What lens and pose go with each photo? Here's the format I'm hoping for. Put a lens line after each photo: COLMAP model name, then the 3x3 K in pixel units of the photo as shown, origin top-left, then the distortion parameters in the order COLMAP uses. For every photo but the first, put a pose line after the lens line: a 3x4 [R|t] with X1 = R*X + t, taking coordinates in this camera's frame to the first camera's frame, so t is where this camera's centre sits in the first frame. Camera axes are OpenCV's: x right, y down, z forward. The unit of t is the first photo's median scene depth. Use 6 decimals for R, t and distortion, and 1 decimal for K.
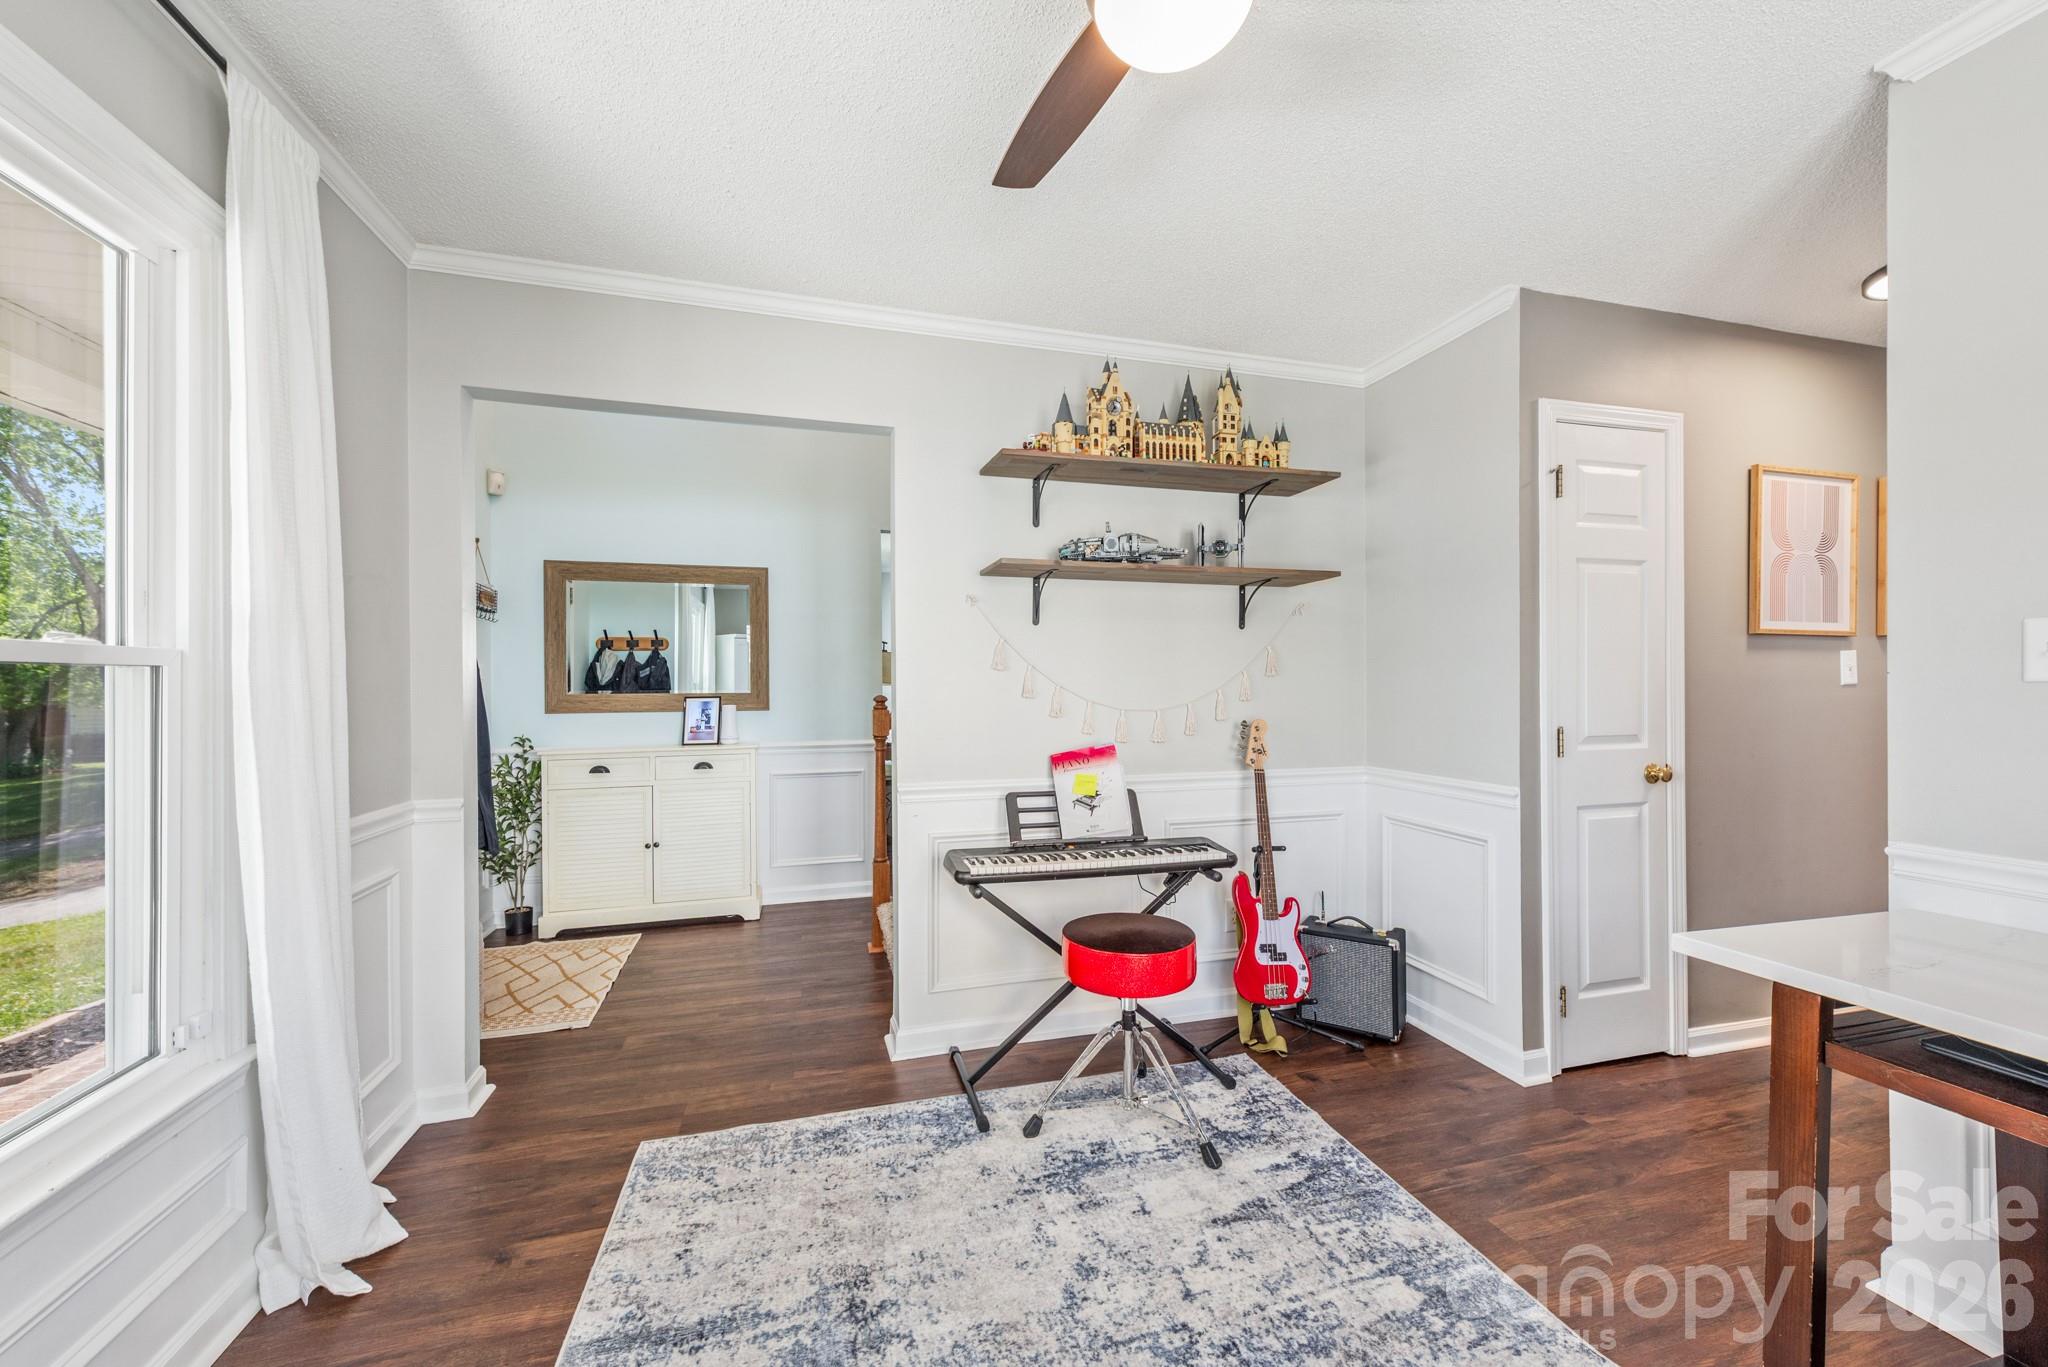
lens RADIAL K [[803.2, 0, 1028.9], [0, 803.2, 686.1], [0, 0, 1]] dist [0.007122, -0.000949]
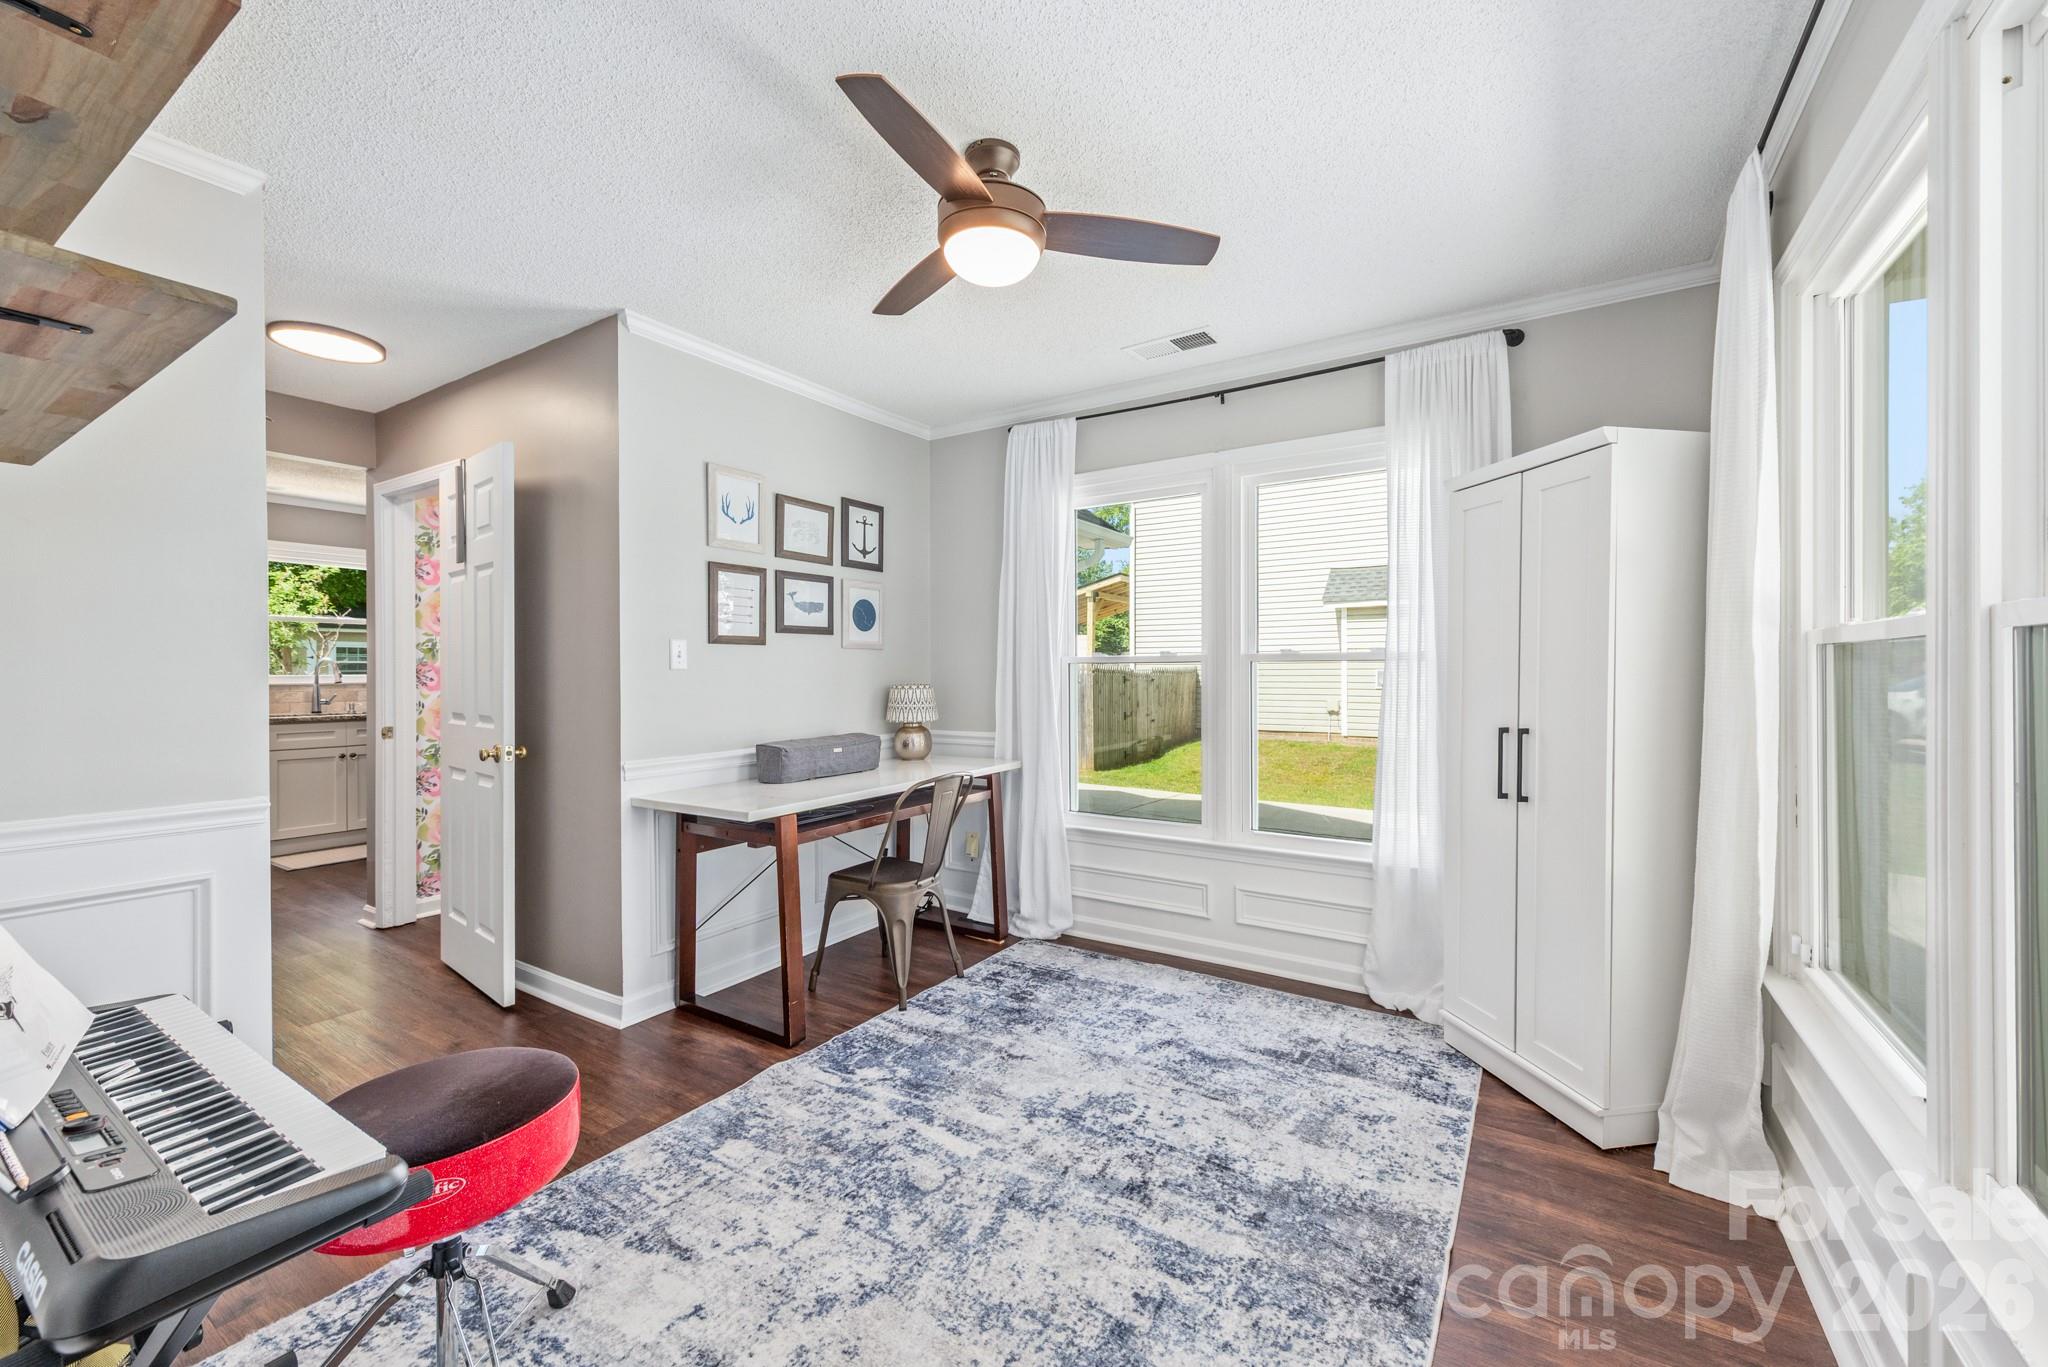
lens RADIAL K [[798.2, 0, 1033.3], [0, 798.2, 676.0], [0, 0, 1]] dist [0.008961, -0.003087]
pose [[-0.662020, 0.001712, 0.749484, -0.776447], [0.004728, 0.999987, 0.001893, 0.004391], [-0.749471, 0.004797, -0.662019, 1.423240]]
